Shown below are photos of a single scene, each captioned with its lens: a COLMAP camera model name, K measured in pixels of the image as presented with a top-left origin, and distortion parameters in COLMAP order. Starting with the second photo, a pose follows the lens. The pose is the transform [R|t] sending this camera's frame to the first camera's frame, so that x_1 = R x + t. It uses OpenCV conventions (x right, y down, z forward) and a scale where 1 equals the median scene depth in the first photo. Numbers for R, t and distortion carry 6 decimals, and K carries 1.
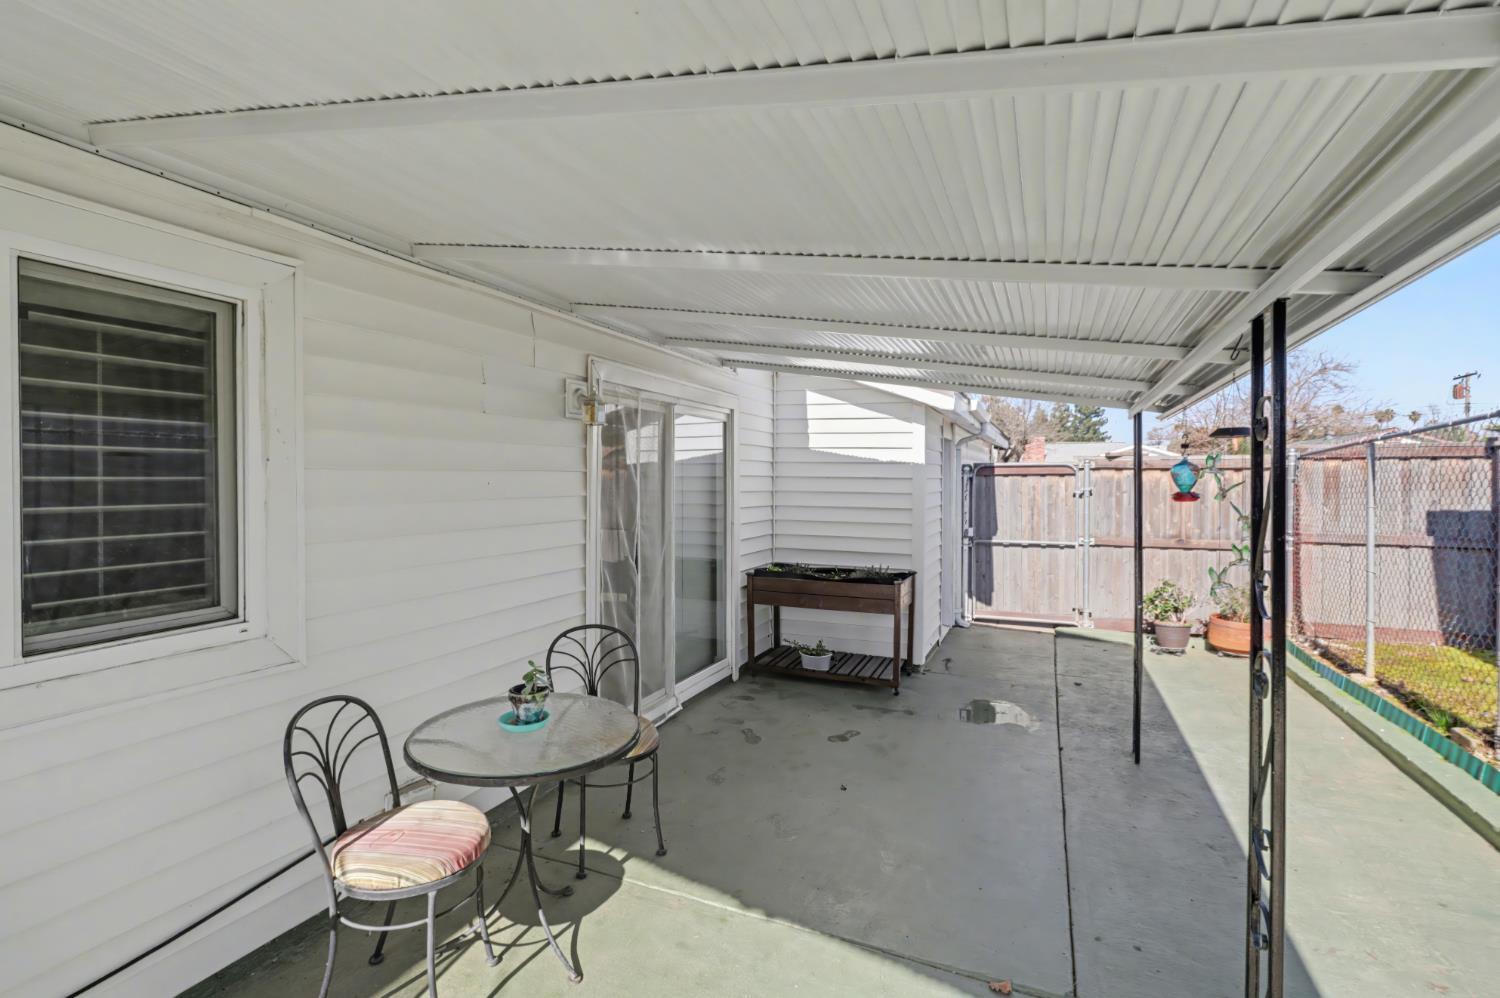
lens RADIAL K [[712.4, 0, 752.6], [0, 712.4, 483.4], [0, 0, 1]] dist [-0.003583, -0.000114]
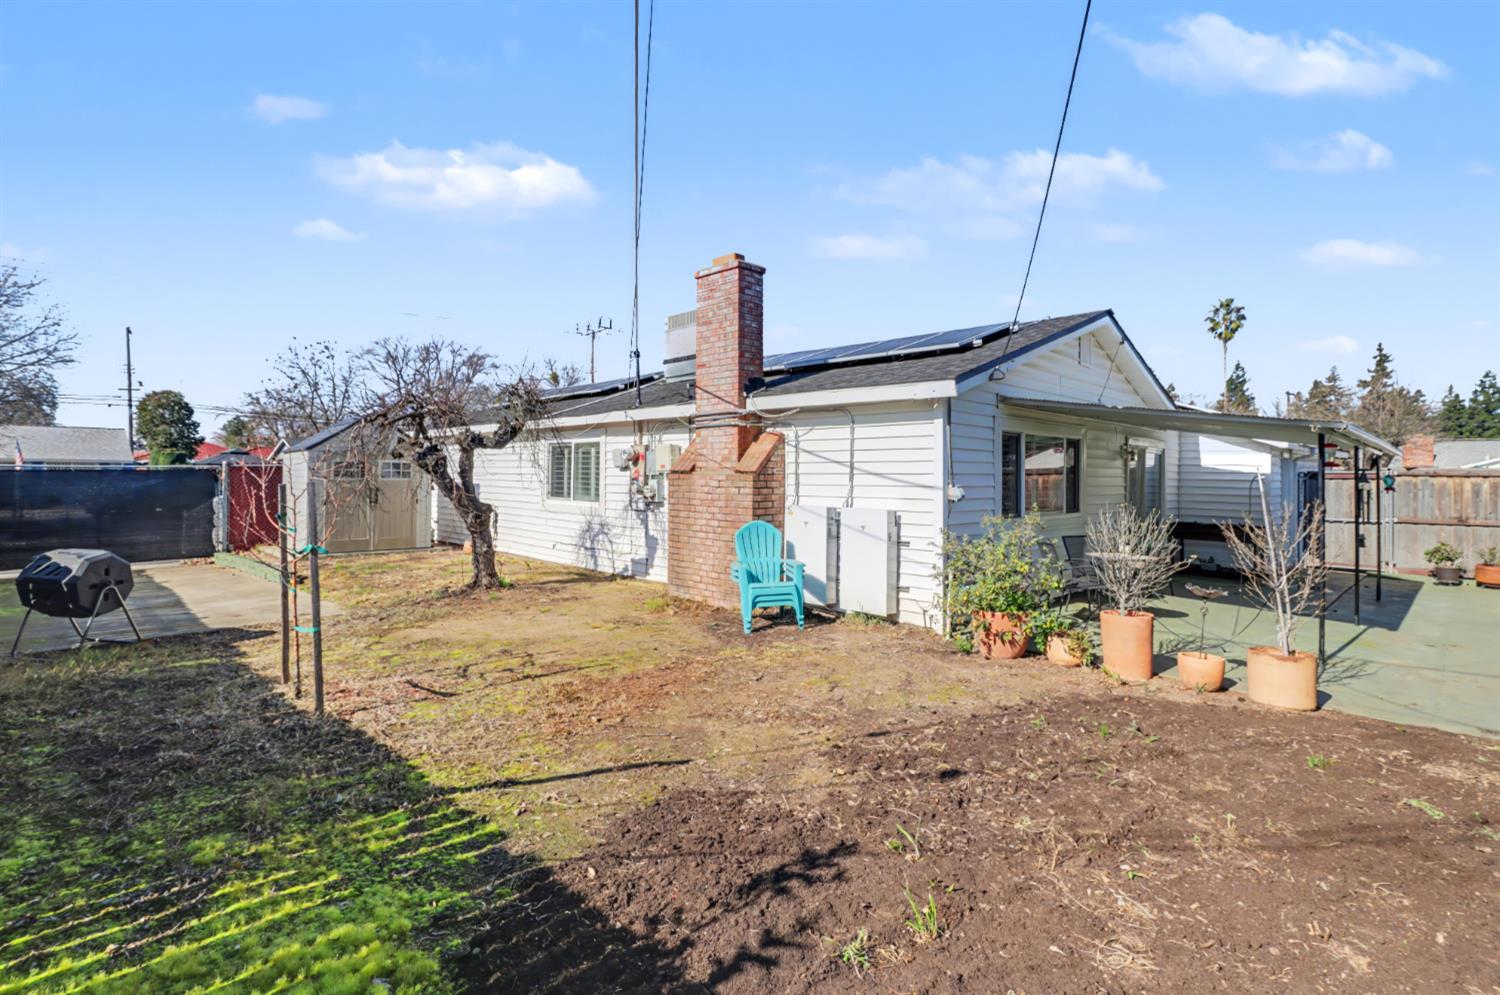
lens RADIAL K [[721.2, 0, 745.3], [0, 721.2, 467.8], [0, 0, 1]] dist [0.001770, 0.001206]
pose [[0.922969, 0.003515, -0.384859, -0.330488], [-0.010701, 0.999806, -0.016531, 0.006104], [0.384726, 0.019375, 0.922827, -1.402565]]
